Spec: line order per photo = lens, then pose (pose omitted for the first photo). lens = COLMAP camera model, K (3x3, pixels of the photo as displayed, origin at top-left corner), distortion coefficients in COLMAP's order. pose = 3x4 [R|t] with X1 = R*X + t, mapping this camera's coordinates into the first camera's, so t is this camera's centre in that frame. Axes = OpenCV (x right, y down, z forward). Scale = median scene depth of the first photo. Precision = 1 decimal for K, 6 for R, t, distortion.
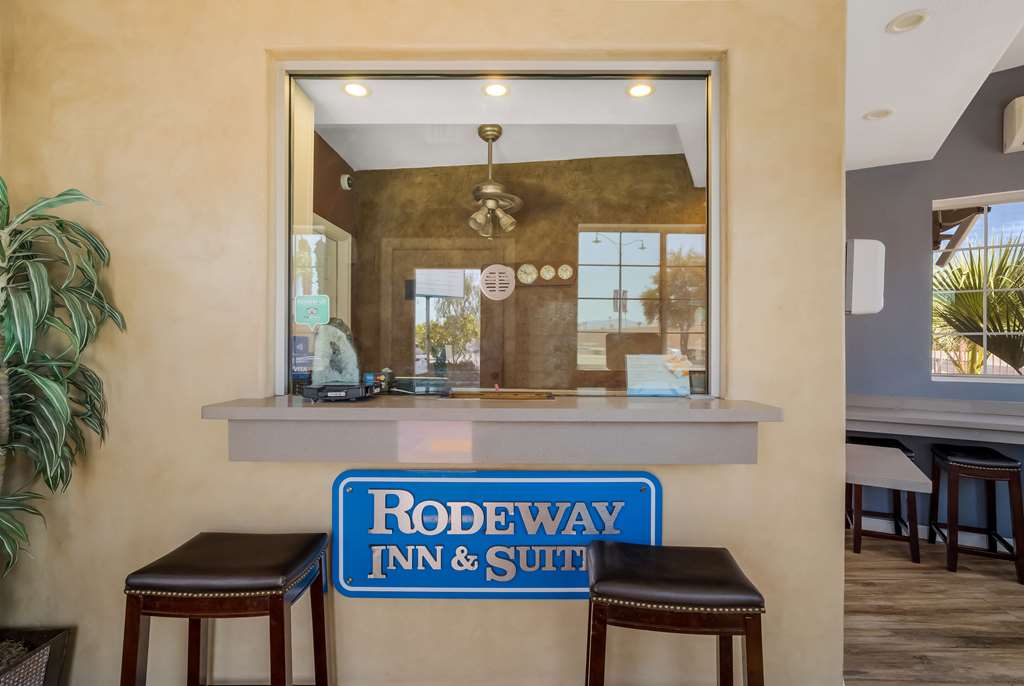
lens RADIAL K [[447.6, 0, 512.0], [0, 447.6, 342.2], [0, 0, 1]] dist [-0.002341, -0.000254]
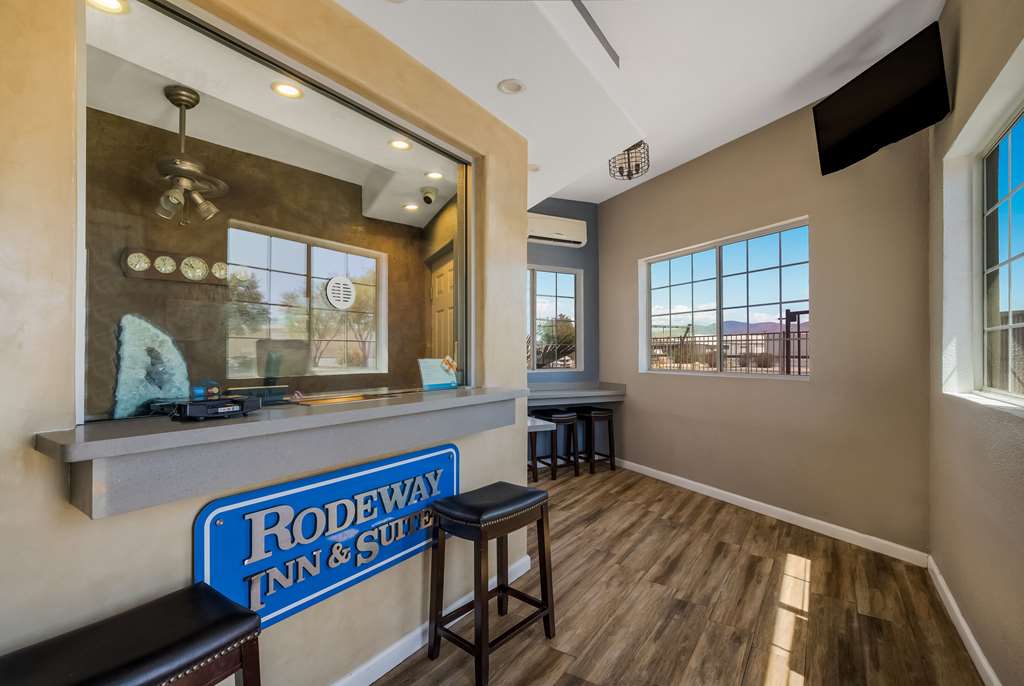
lens RADIAL K [[447.6, 0, 513.7], [0, 447.6, 347.8], [0, 0, 1]] dist [-0.002341, -0.000254]
pose [[0.574456, 0.003052, 0.818530, -0.730642], [0.003178, 0.999977, -0.005959, 0.005674], [-0.818529, 0.006025, 0.574433, 0.056262]]
